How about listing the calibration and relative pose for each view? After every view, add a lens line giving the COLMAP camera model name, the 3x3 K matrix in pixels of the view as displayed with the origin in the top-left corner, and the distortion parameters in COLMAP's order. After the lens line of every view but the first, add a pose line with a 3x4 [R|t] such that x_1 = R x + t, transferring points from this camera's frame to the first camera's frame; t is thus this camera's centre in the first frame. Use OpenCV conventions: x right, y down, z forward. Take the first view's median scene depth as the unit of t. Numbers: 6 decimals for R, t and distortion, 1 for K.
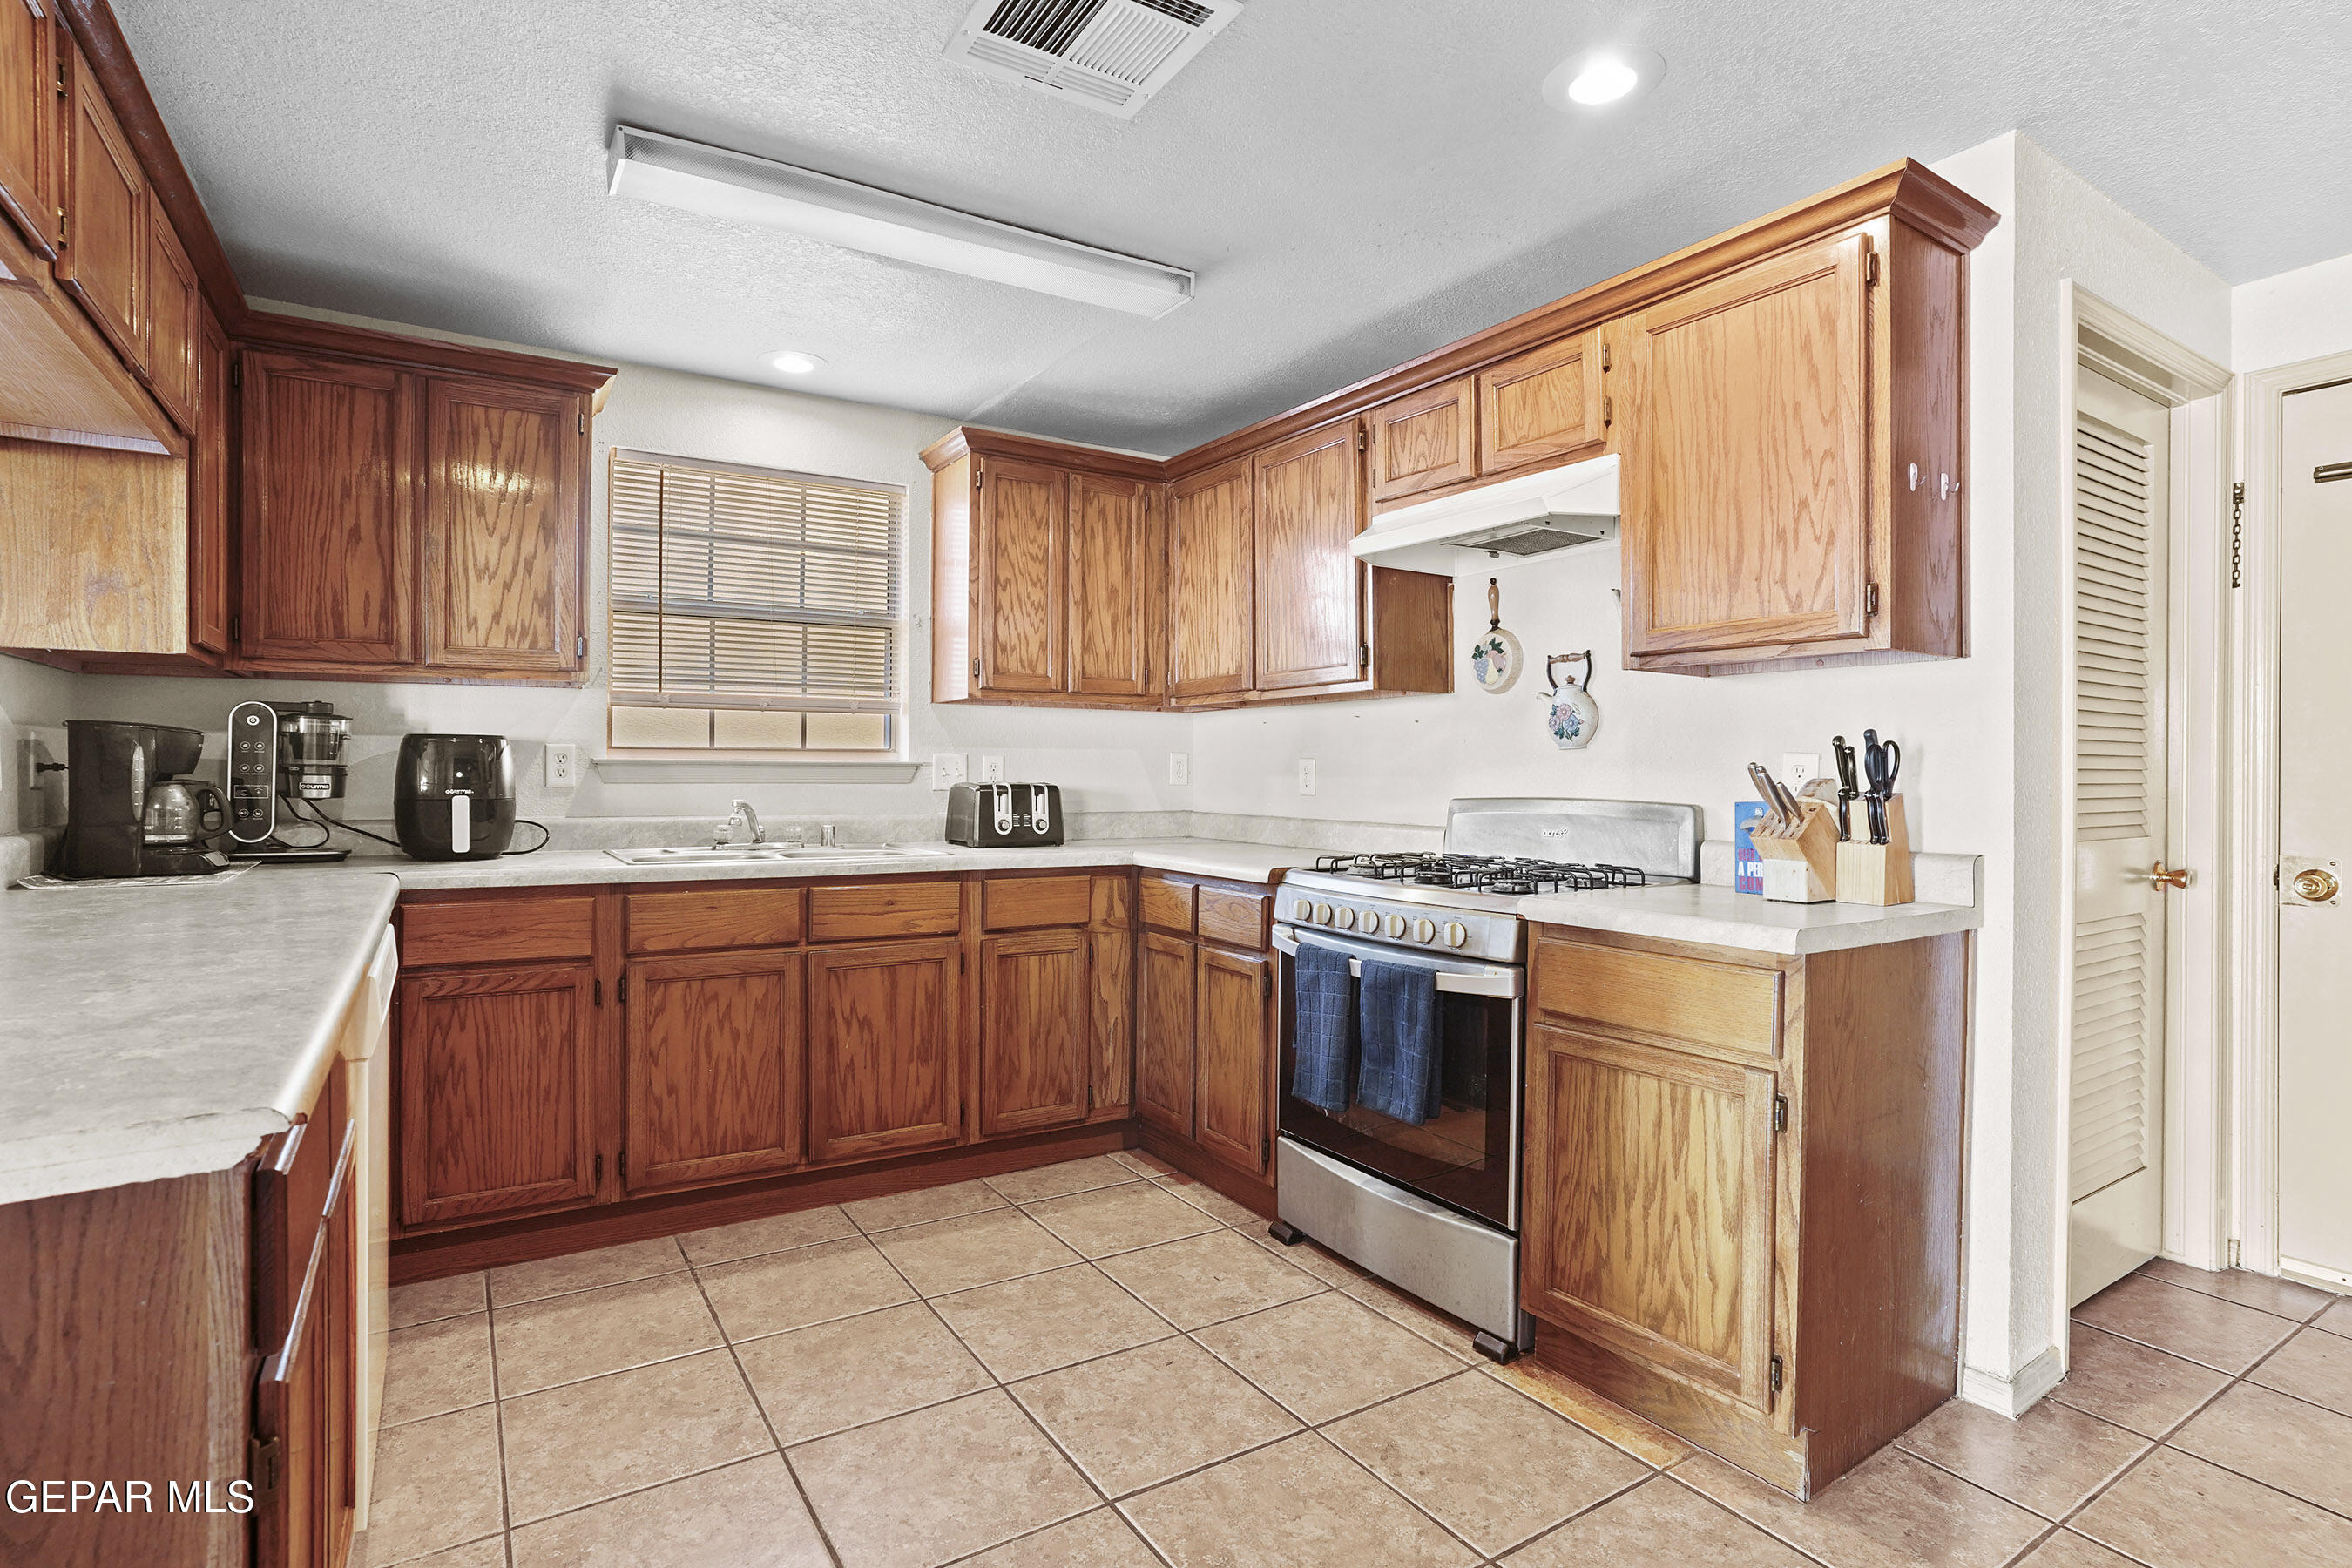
lens RADIAL K [[1156.8, 0, 1148.2], [0, 1156.8, 783.8], [0, 0, 1]] dist [-0.077413, 0.047349]
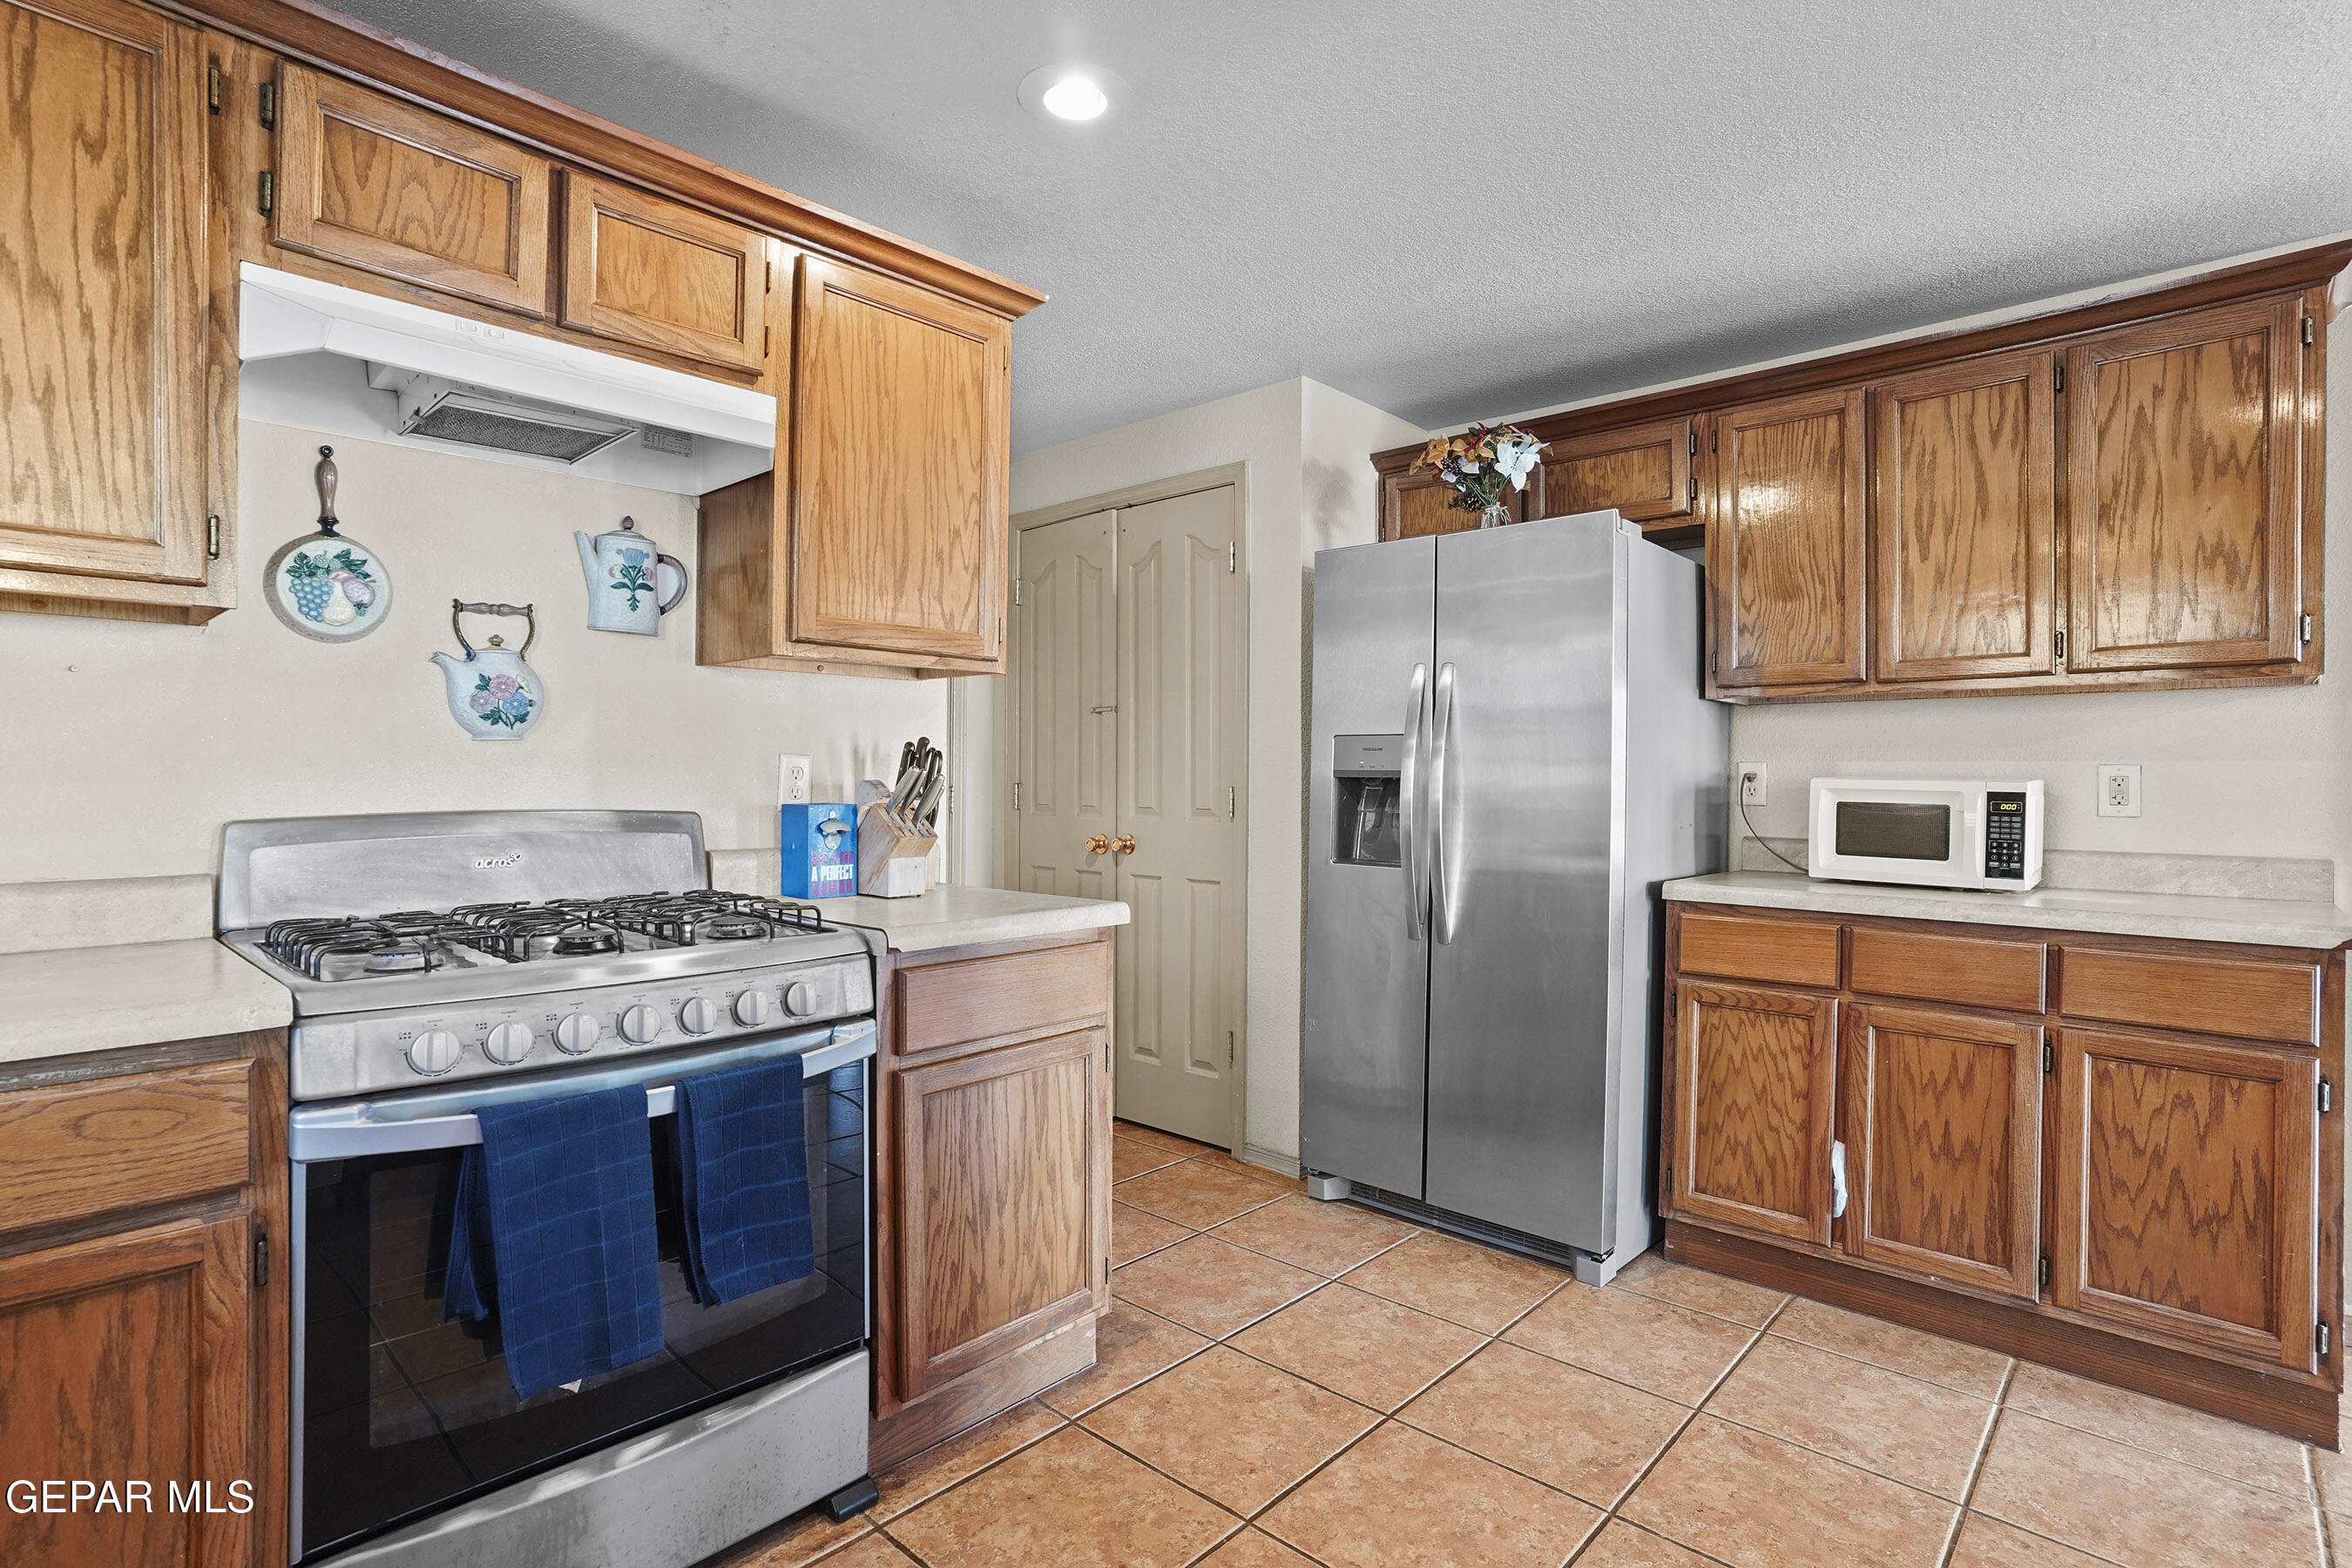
lens RADIAL K [[1156.8, 0, 1148.2], [0, 1156.8, 783.8], [0, 0, 1]] dist [-0.077413, 0.047349]
pose [[-0.256701, -0.013979, 0.966390, -0.527718], [0.001859, 0.999886, 0.014957, -0.017245], [-0.966489, 0.005636, -0.256646, 1.039813]]
